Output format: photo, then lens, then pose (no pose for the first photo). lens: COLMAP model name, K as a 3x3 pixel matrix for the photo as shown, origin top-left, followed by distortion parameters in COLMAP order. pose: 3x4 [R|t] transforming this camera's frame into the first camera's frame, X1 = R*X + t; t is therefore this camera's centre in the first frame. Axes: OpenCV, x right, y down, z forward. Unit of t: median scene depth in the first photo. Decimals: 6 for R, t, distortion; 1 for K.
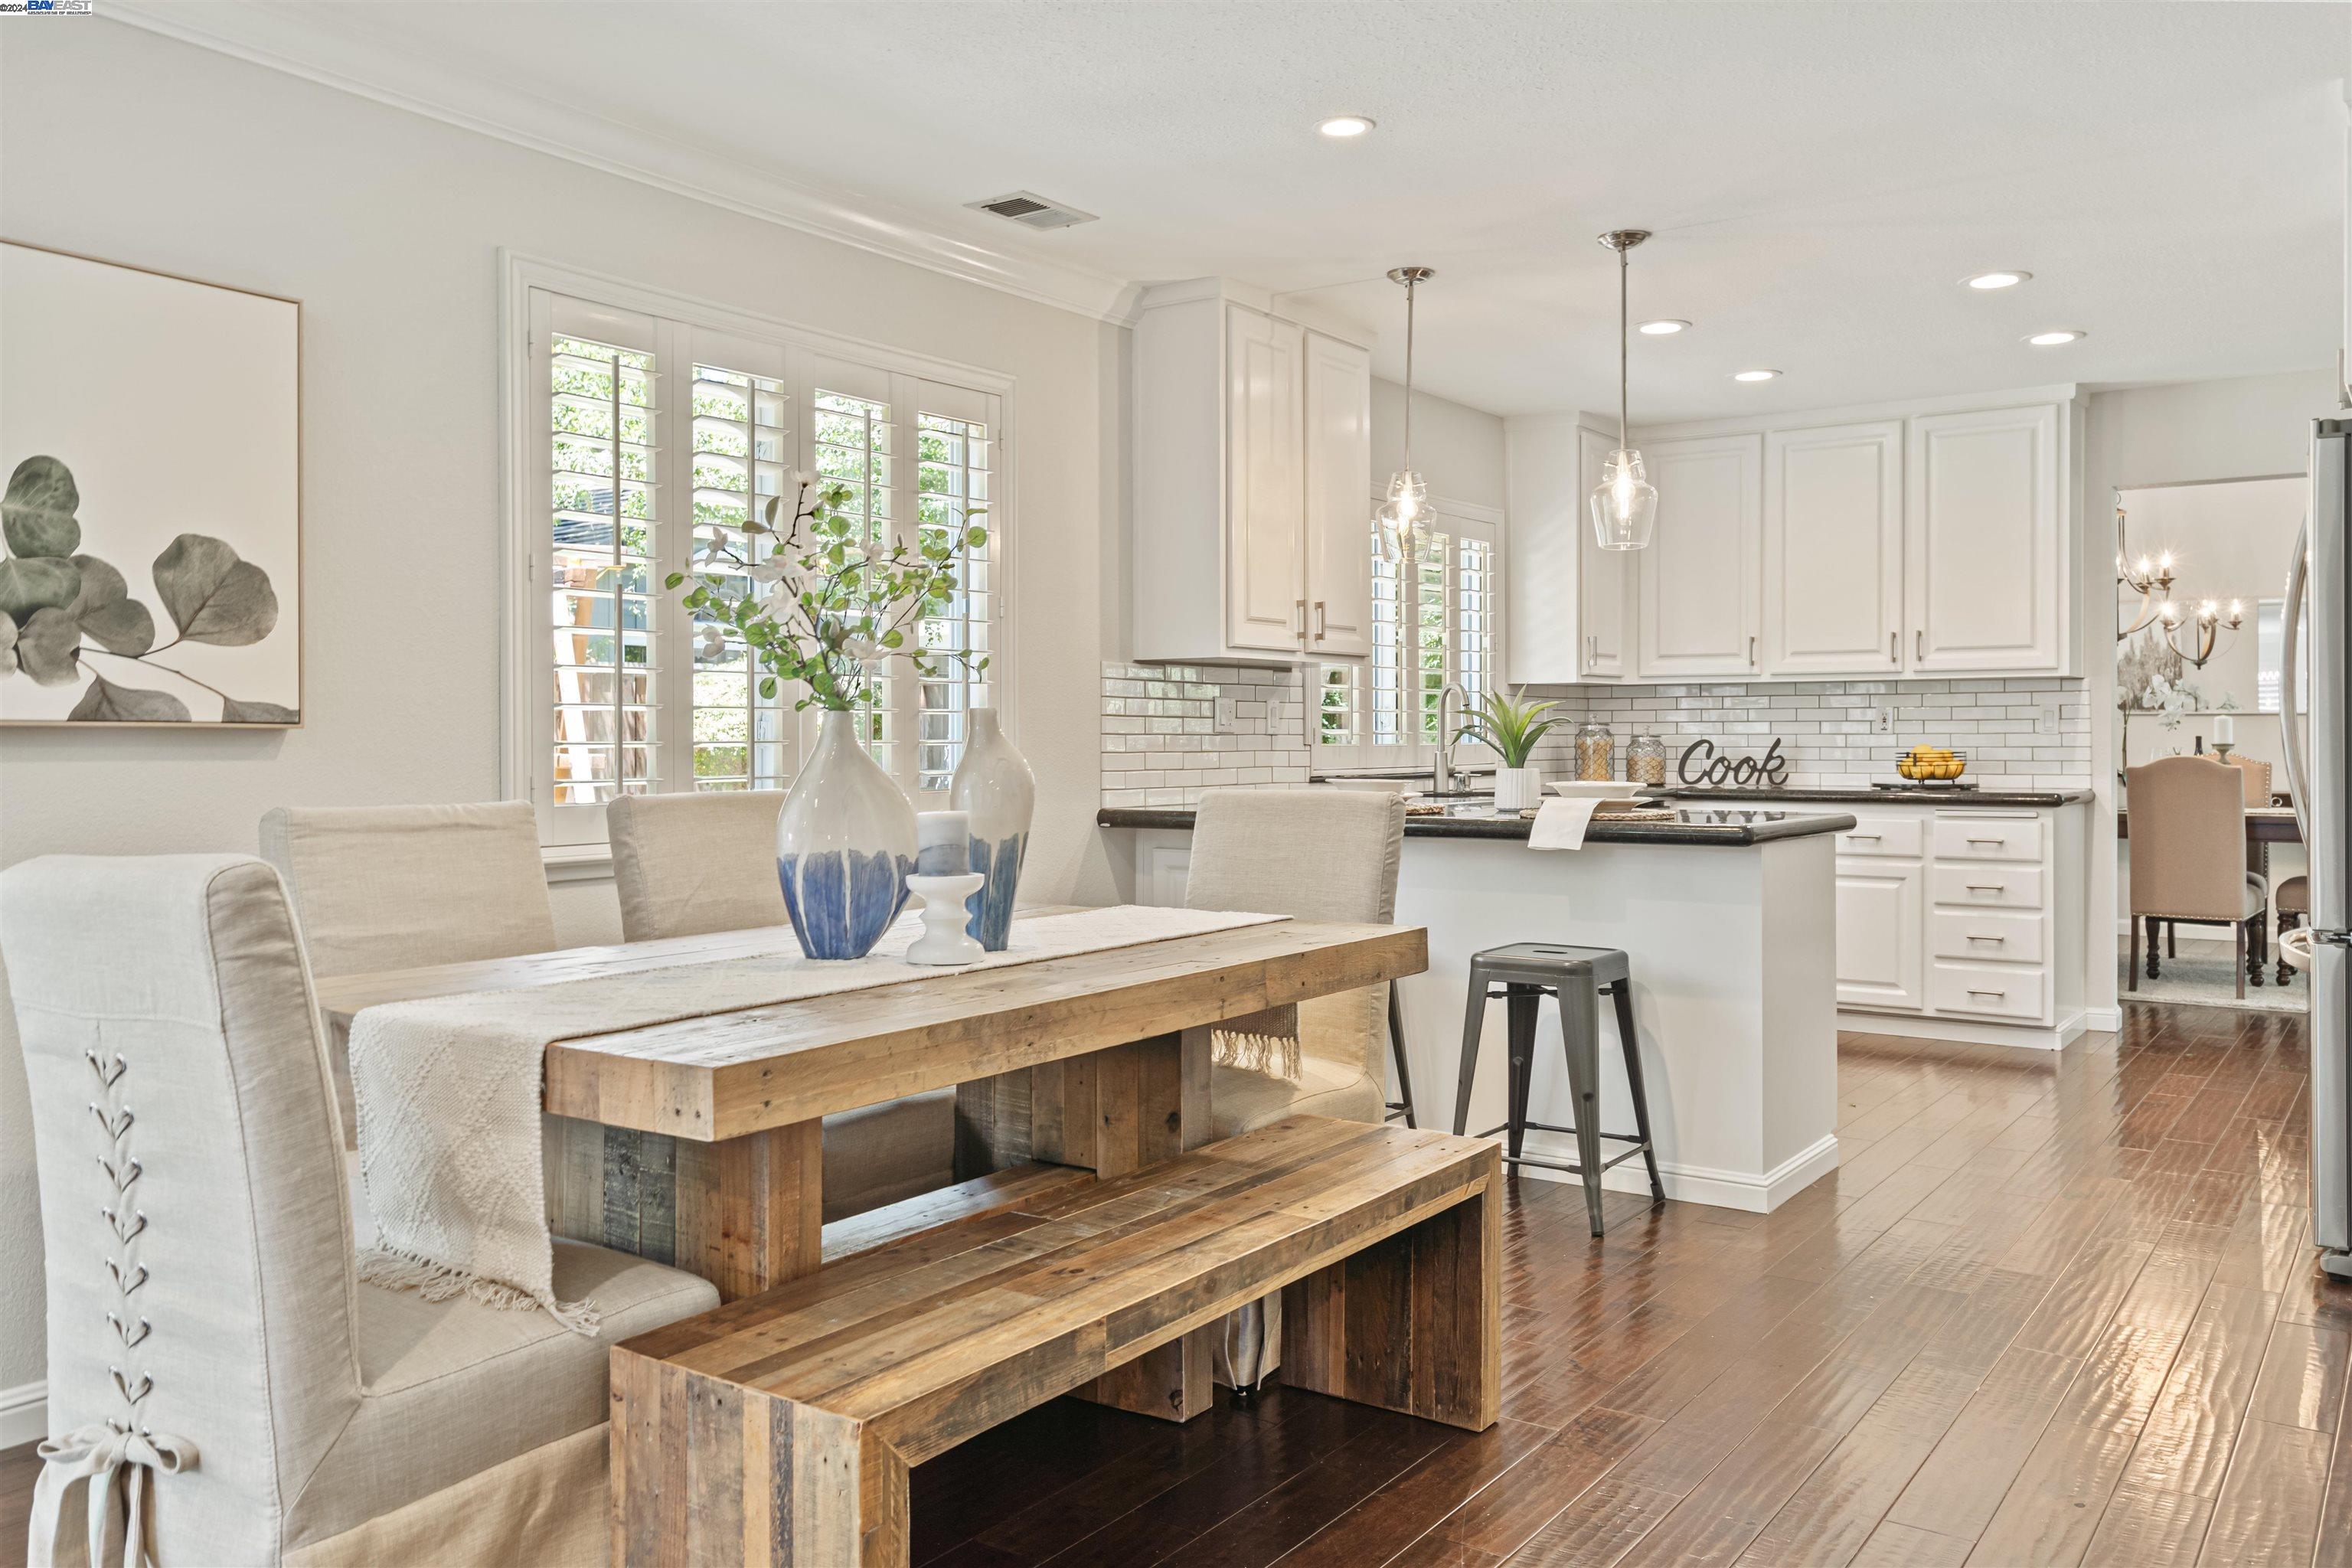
lens RADIAL K [[1778.8, 0, 1166.1], [0, 1778.8, 755.5], [0, 0, 1]] dist [0.006641, 0.000647]
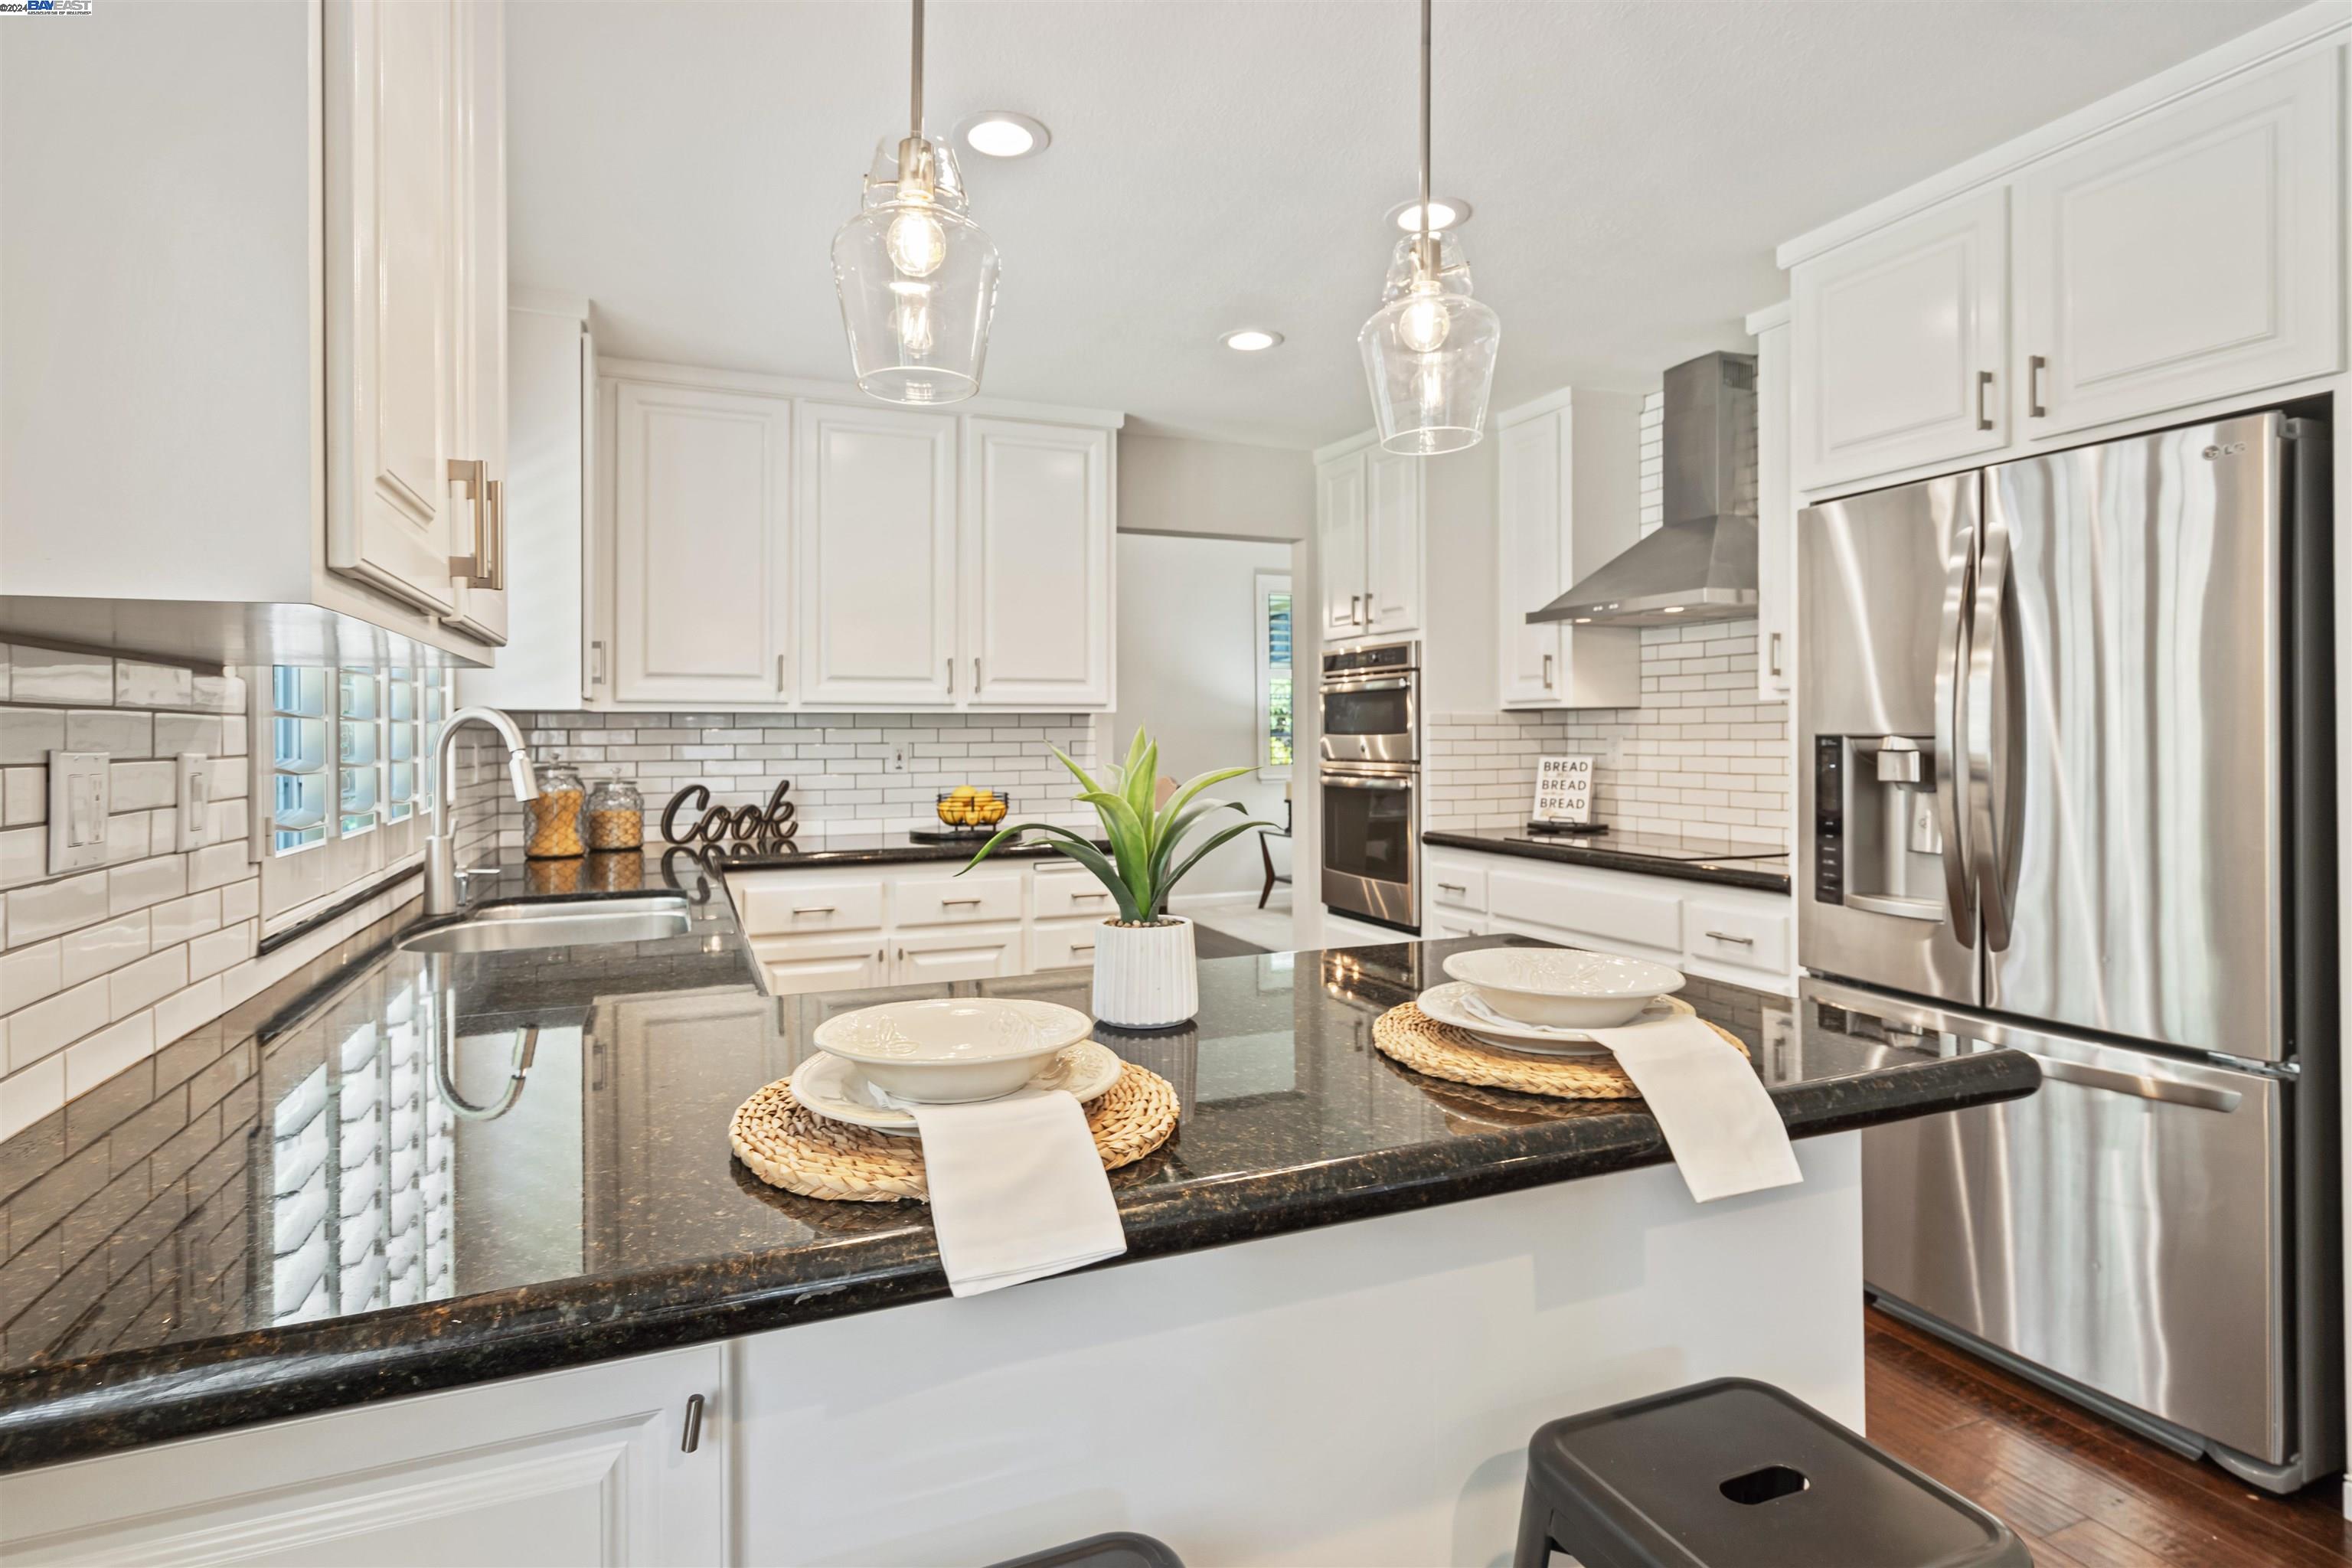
lens RADIAL K [[1209.9, 0, 1171.5], [0, 1209.9, 738.0], [0, 0, 1]] dist [-0.000555, -0.000108]
pose [[0.530413, -0.002287, 0.847736, -0.037391], [0.013209, 0.999897, -0.005568, -0.027509], [-0.847636, 0.014151, 0.530389, 0.639238]]
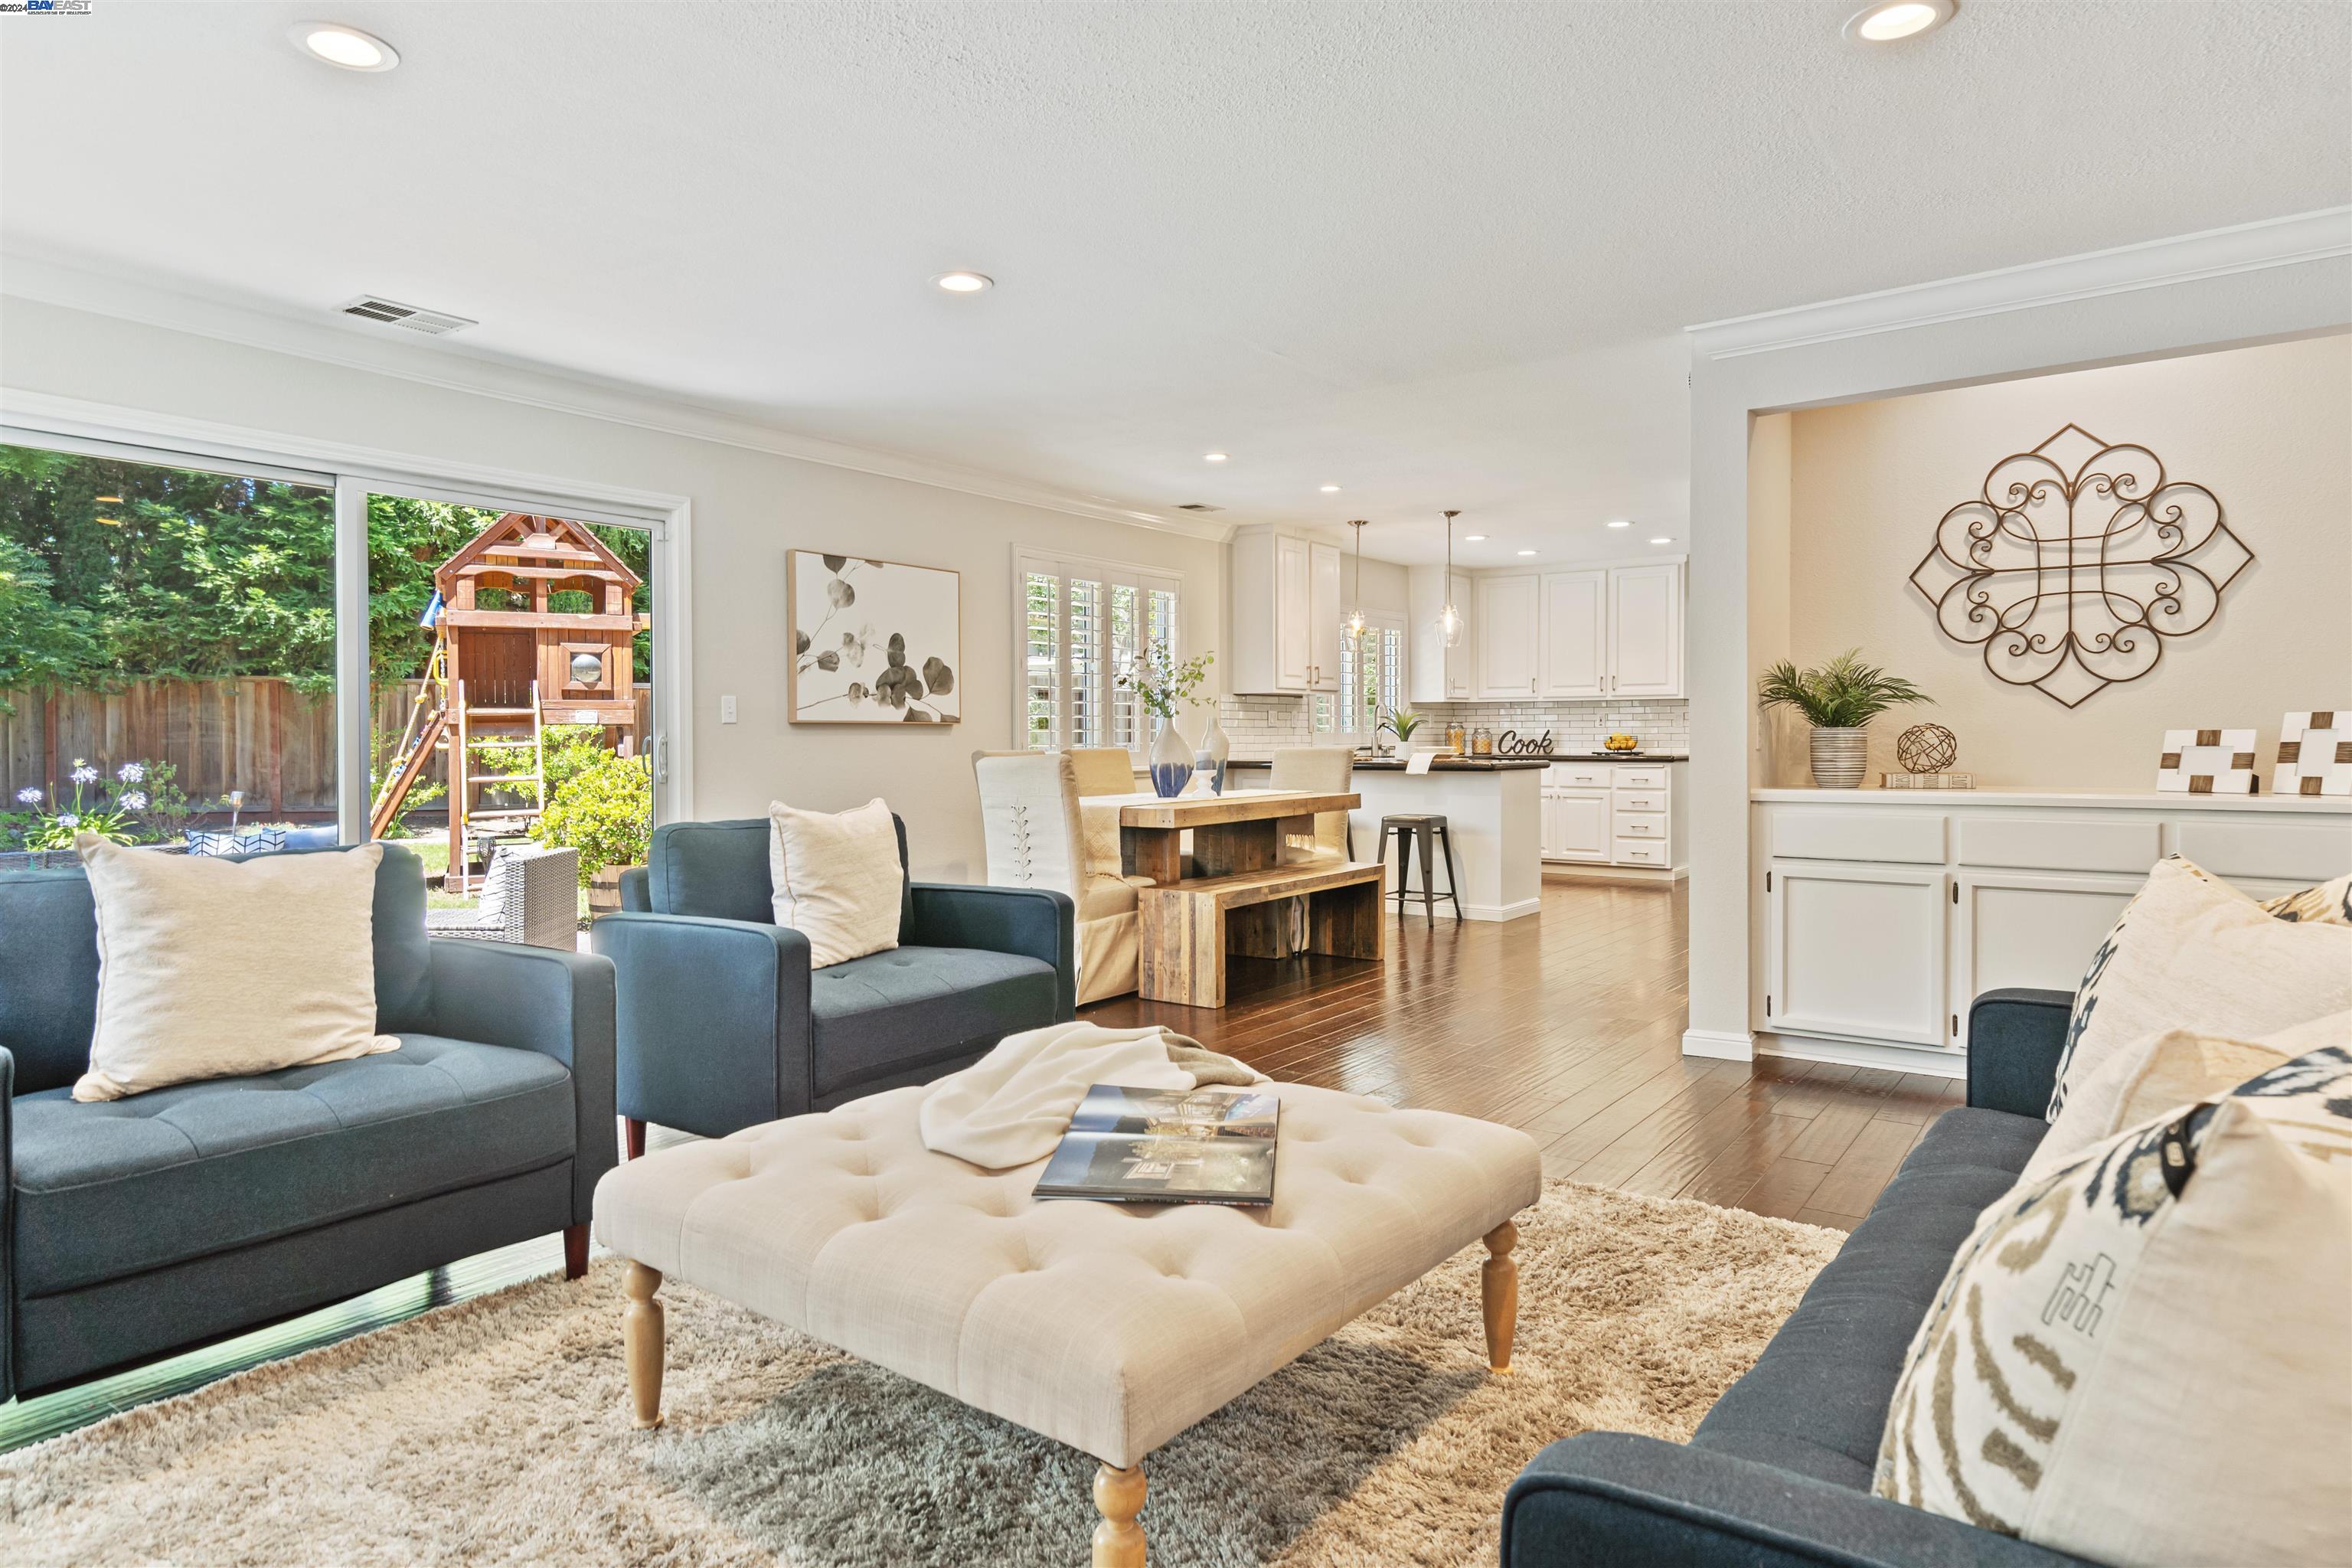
lens RADIAL K [[1353.1, 0, 1176.0], [0, 1353.1, 784.0], [0, 0, 1]] dist [-0.001641, -0.000161]
pose [[0.999987, -0.001827, -0.004777, -0.066830], [0.001951, 0.999661, 0.025977, 0.012066], [0.004728, -0.025986, 0.999651, -0.561370]]
